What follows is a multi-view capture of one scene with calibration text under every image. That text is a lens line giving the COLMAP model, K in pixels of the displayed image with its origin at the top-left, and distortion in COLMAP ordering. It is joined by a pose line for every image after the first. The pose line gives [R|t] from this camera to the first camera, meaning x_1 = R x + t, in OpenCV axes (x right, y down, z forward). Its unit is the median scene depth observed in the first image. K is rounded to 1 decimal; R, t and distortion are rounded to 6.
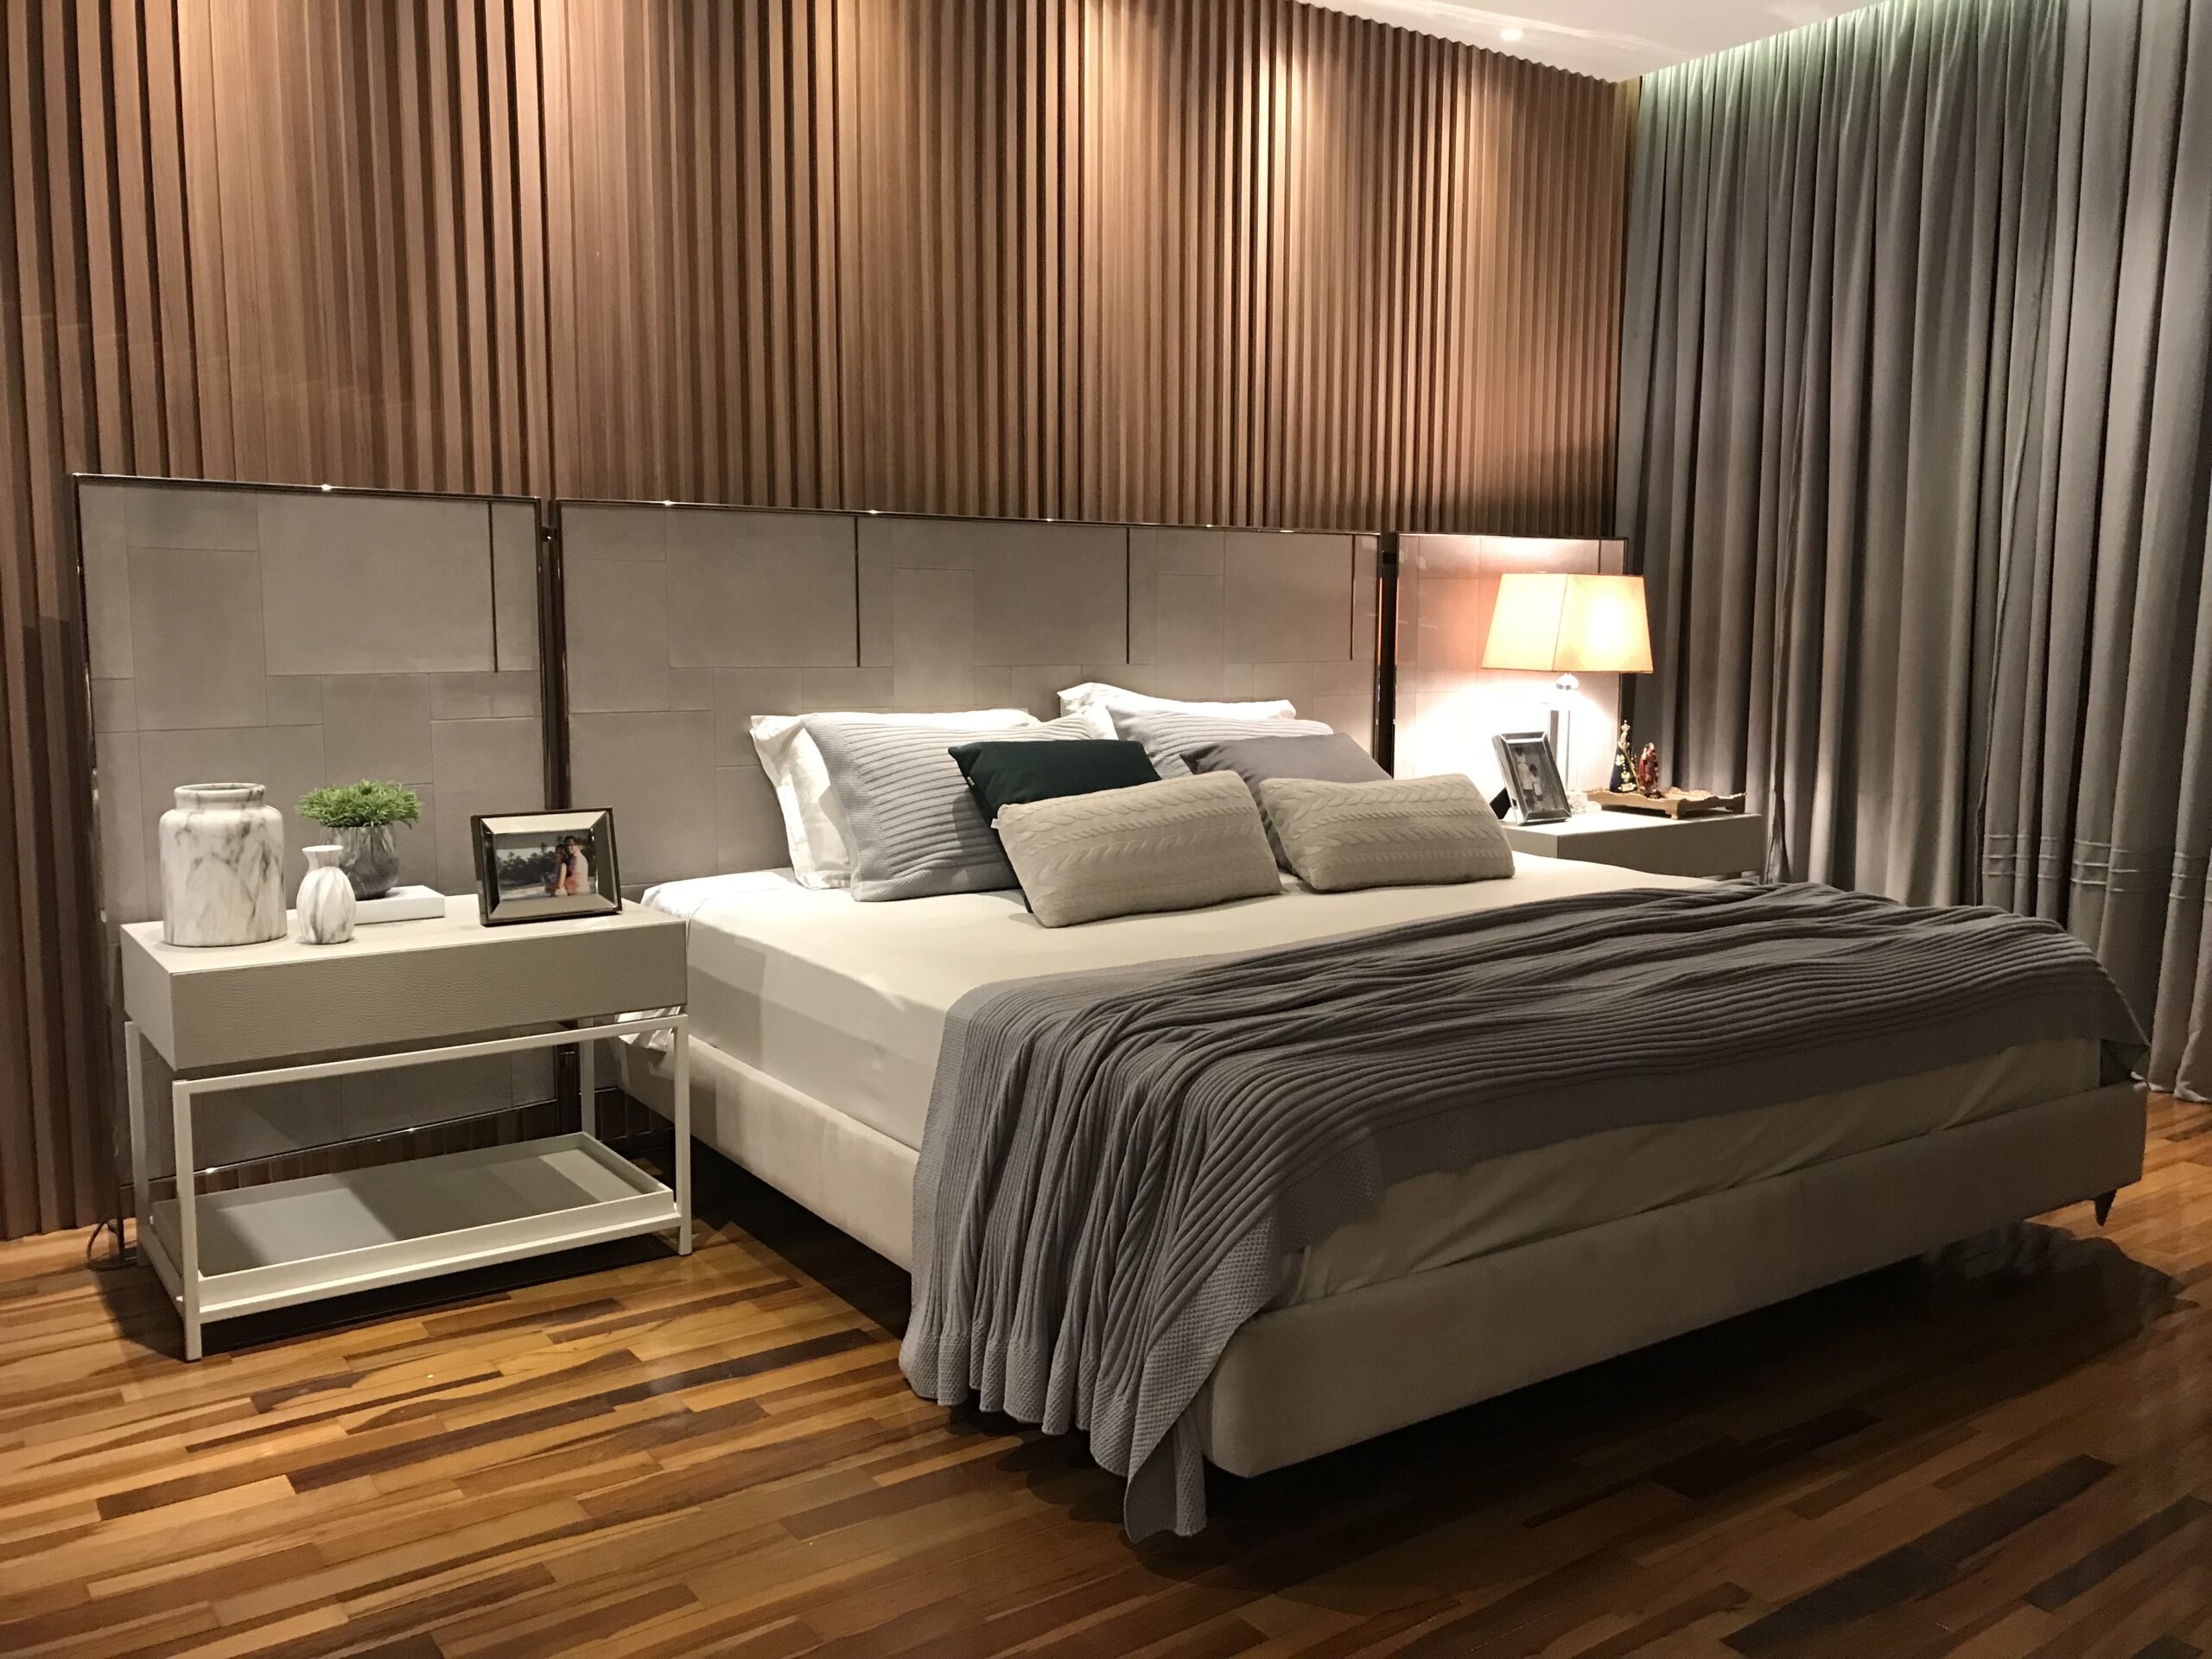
lens RADIAL K [[1807.5, 0, 1097.4], [0, 1807.5, 838.6], [0, 0, 1]] dist [0.040021, -0.058895]
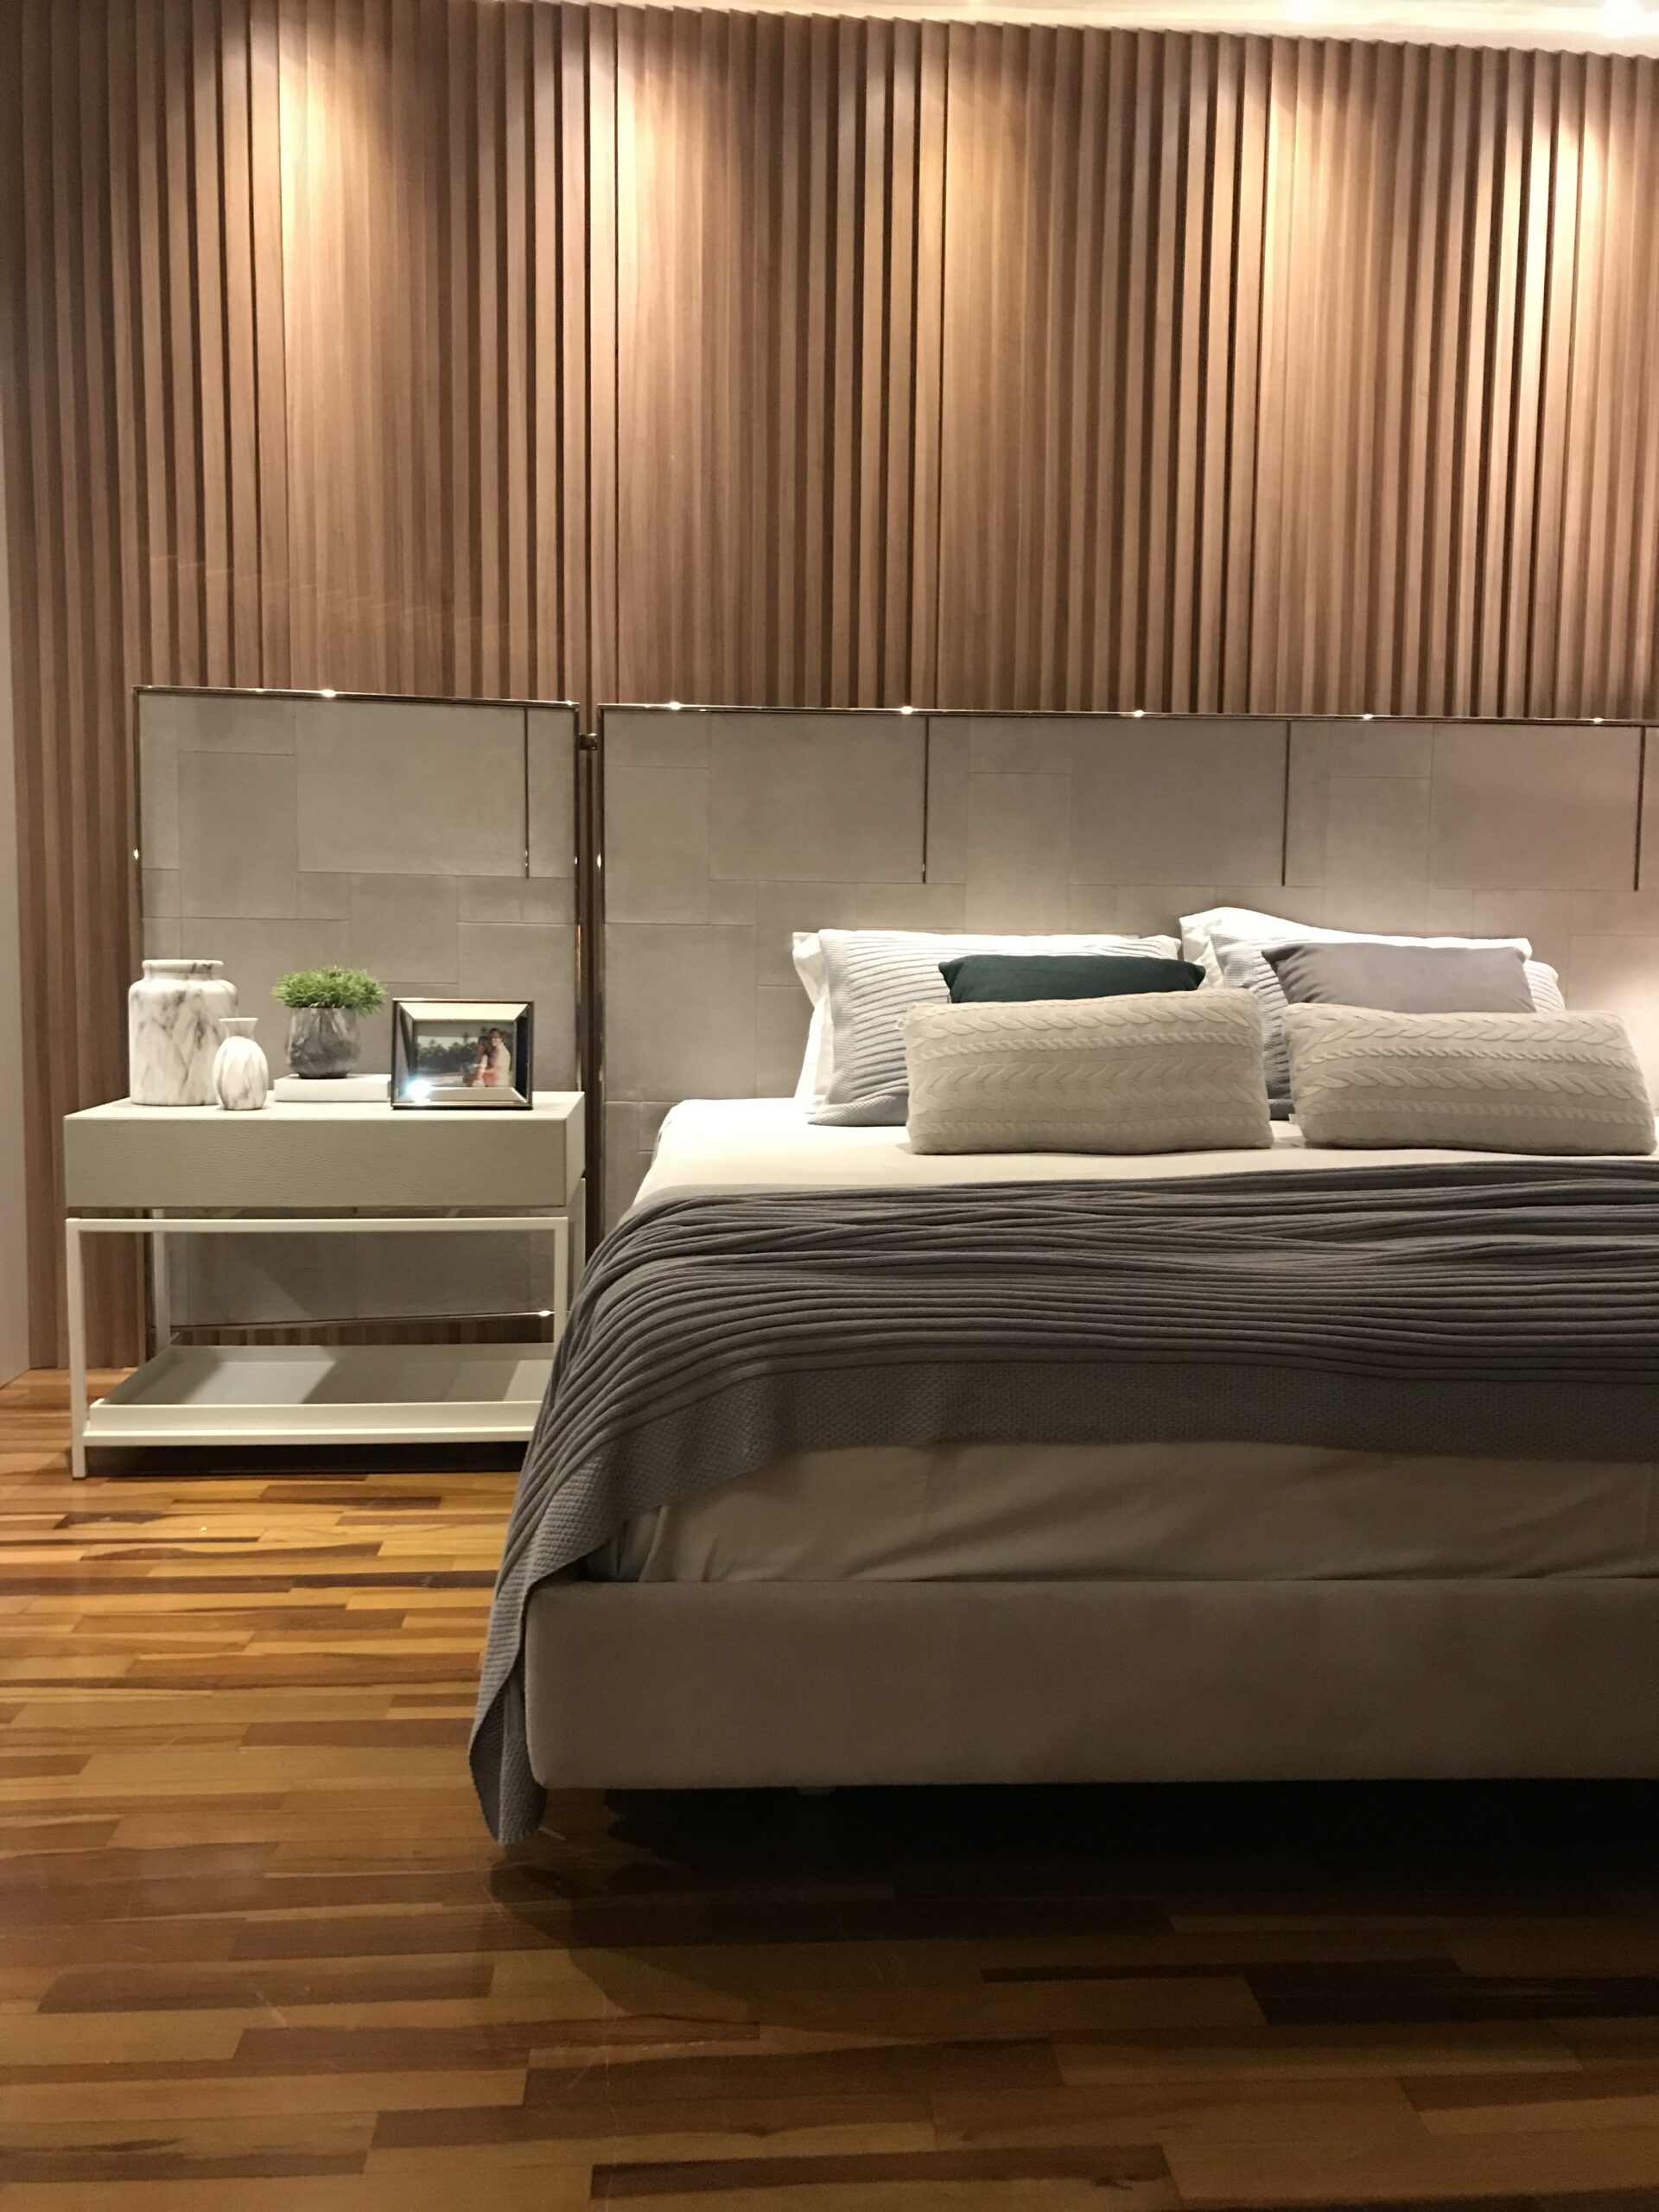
lens RADIAL K [[1807.5, 0, 832.0], [0, 1807.5, 1117.3], [0, 0, 1]] dist [0.040021, -0.058895]
pose [[0.852149, 0.056309, -0.520261, 0.385632], [-0.072716, 0.997290, -0.011165, 0.044939], [0.518223, 0.047346, 0.853934, 0.261599]]
